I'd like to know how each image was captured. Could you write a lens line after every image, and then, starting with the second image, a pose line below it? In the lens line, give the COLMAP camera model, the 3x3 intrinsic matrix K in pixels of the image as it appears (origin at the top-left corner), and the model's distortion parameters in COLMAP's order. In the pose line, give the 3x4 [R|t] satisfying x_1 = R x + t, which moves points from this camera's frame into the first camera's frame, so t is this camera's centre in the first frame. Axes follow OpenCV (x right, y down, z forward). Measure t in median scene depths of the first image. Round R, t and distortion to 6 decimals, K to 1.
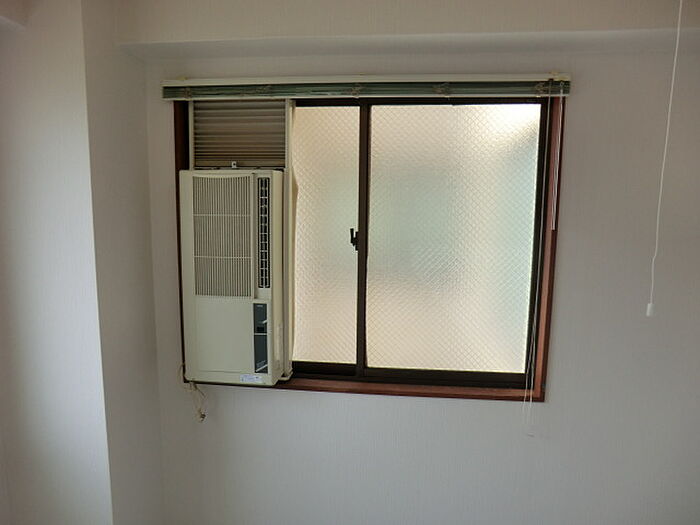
lens RADIAL K [[497.1, 0, 350.0], [0, 497.1, 262.5], [0, 0, 1]] dist [-0.092531, 0.066564]
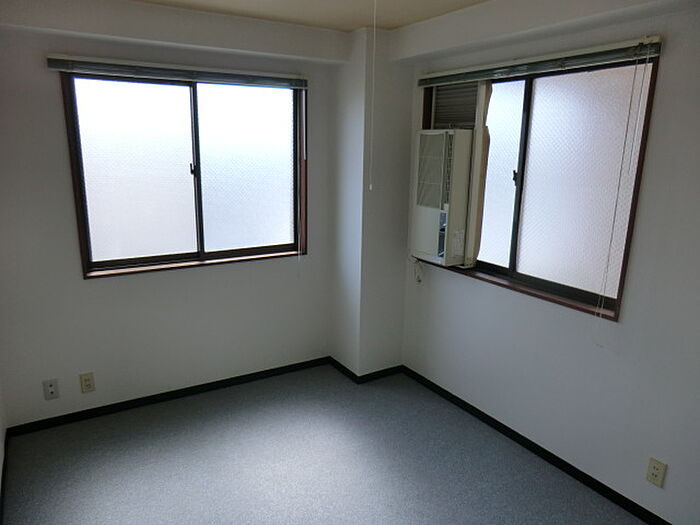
lens RADIAL K [[497.1, 0, 350.0], [0, 497.1, 262.5], [0, 0, 1]] dist [-0.092531, 0.066564]
pose [[0.612205, 0.177840, -0.770440, 0.868237], [-0.108957, 0.984057, 0.140570, 0.045760], [0.783156, -0.002113, 0.621821, -0.231919]]
